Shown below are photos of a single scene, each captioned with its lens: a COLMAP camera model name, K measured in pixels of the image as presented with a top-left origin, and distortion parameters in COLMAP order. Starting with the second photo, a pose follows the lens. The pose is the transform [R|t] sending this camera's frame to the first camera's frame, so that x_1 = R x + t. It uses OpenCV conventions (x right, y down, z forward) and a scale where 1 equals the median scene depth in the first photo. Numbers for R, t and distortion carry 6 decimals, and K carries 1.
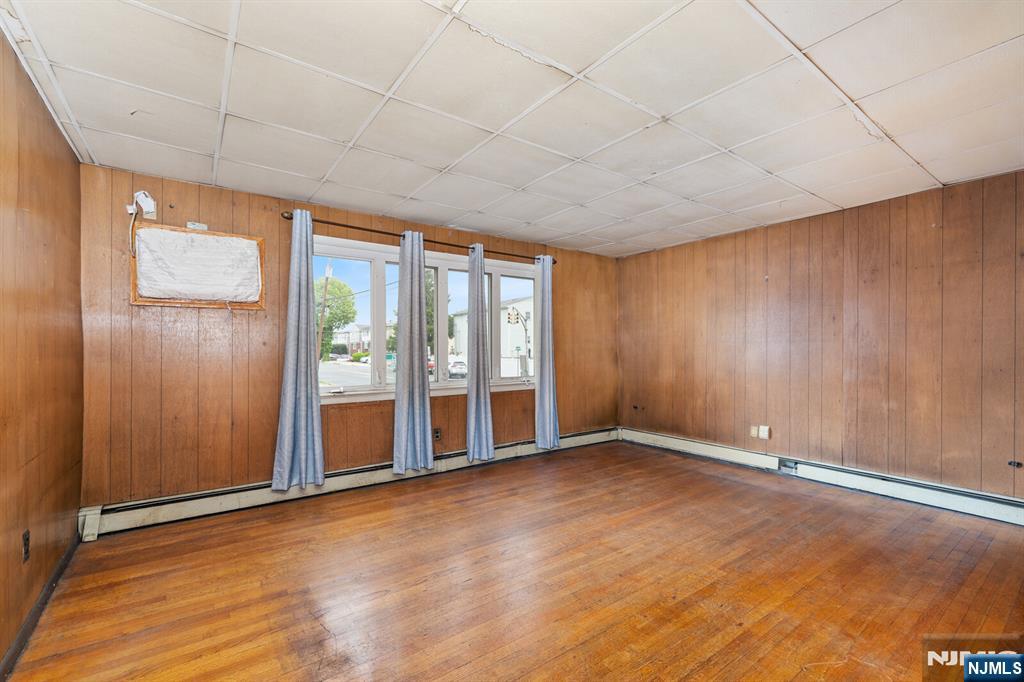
lens RADIAL K [[437.0, 0, 517.2], [0, 437.0, 345.6], [0, 0, 1]] dist [-0.003690, 0.000707]
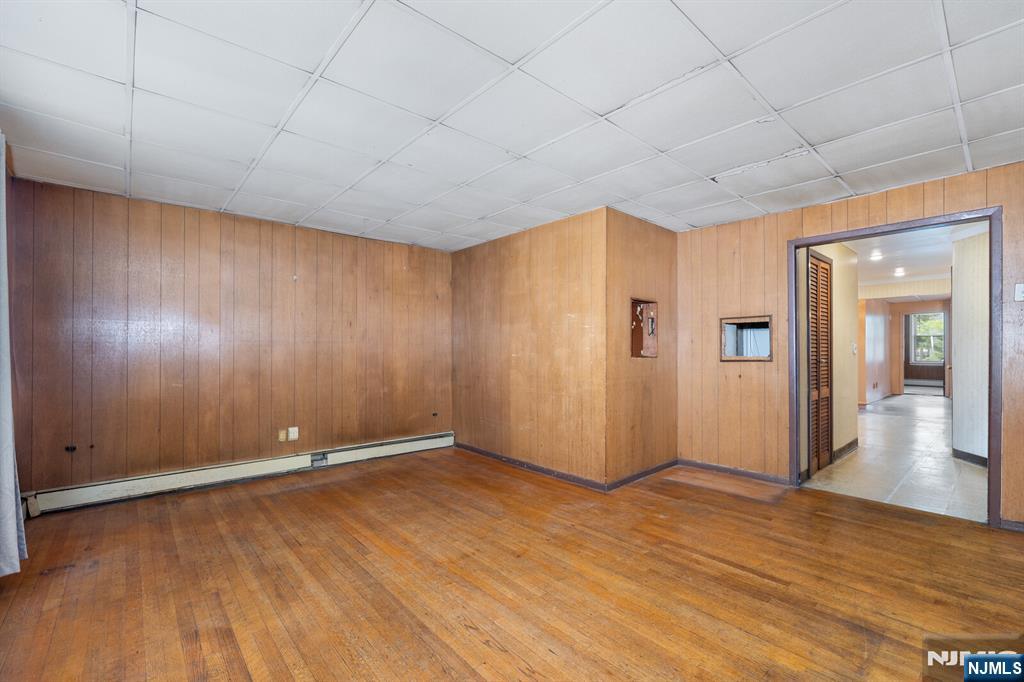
lens RADIAL K [[437.0, 0, 502.3], [0, 437.0, 347.4], [0, 0, 1]] dist [-0.003690, 0.000707]
pose [[-0.064084, 0.006212, 0.997925, -0.534125], [-0.004513, 0.999969, -0.006514, 0.009193], [-0.997934, -0.004921, -0.064054, 0.703008]]
